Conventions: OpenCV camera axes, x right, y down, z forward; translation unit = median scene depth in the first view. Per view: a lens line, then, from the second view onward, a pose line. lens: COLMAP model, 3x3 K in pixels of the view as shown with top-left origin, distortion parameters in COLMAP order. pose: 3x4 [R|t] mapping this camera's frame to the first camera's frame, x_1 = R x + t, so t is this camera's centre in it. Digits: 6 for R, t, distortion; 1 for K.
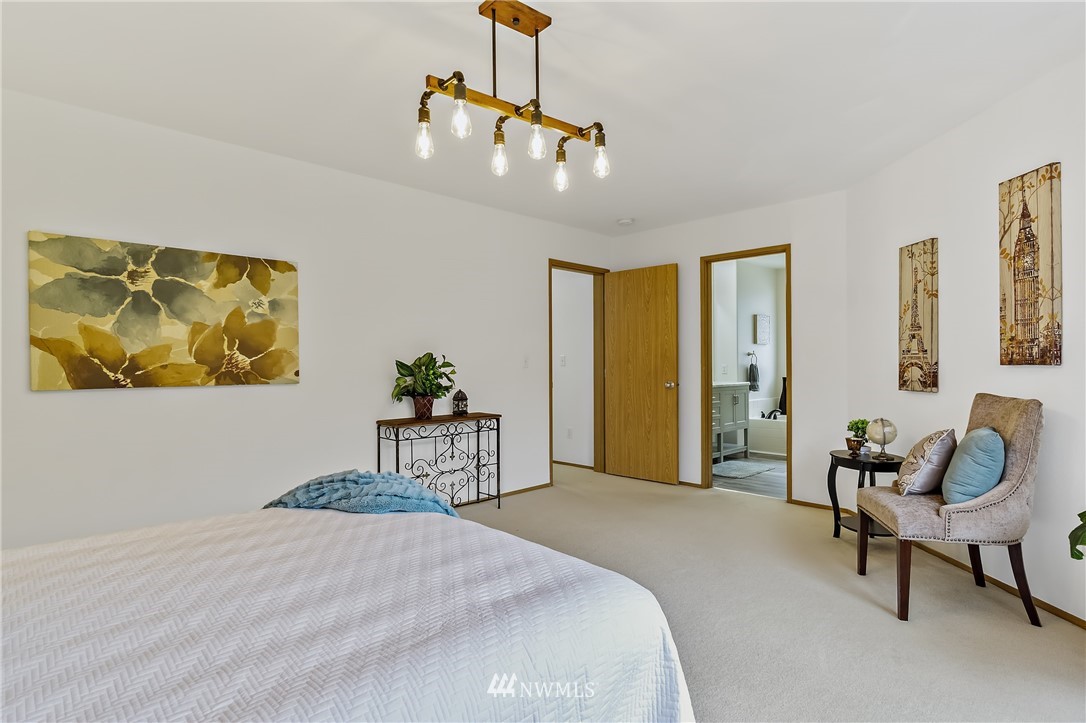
lens RADIAL K [[566.2, 0, 538.7], [0, 566.2, 362.1], [0, 0, 1]] dist [0.000205, 0.000169]
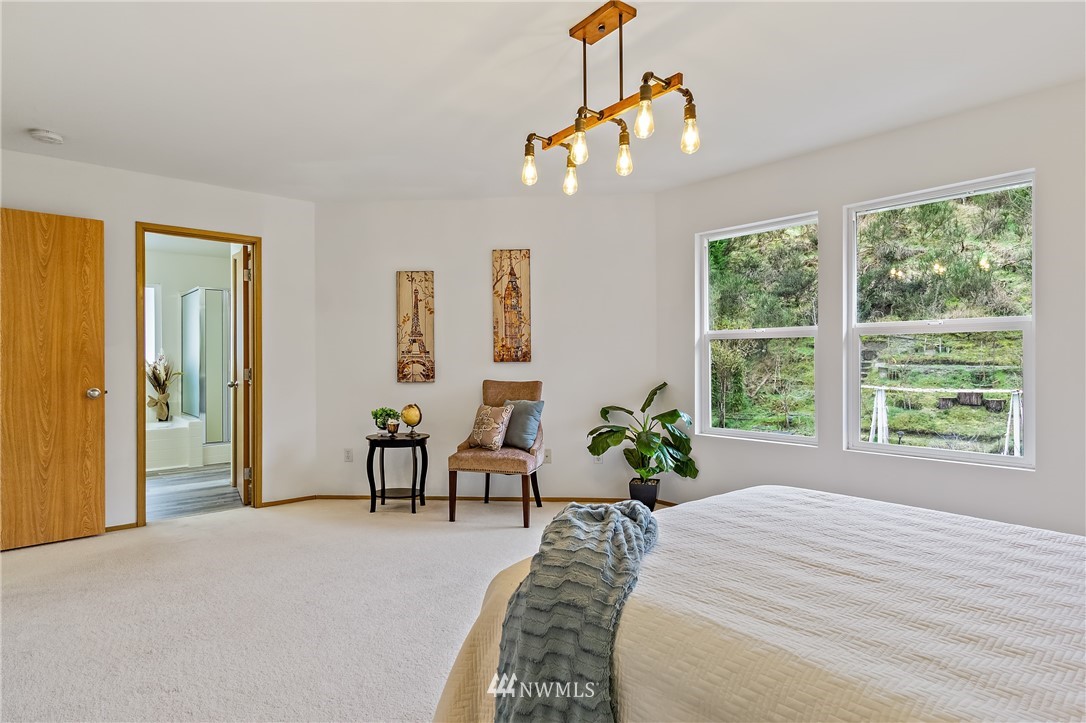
lens RADIAL K [[566.2, 0, 537.4], [0, 566.2, 356.6], [0, 0, 1]] dist [0.000205, 0.000169]
pose [[0.069708, 0.009559, 0.997522, -0.646280], [0.001256, 0.999952, -0.009670, 0.004470], [-0.997567, 0.001927, 0.069693, 0.625257]]
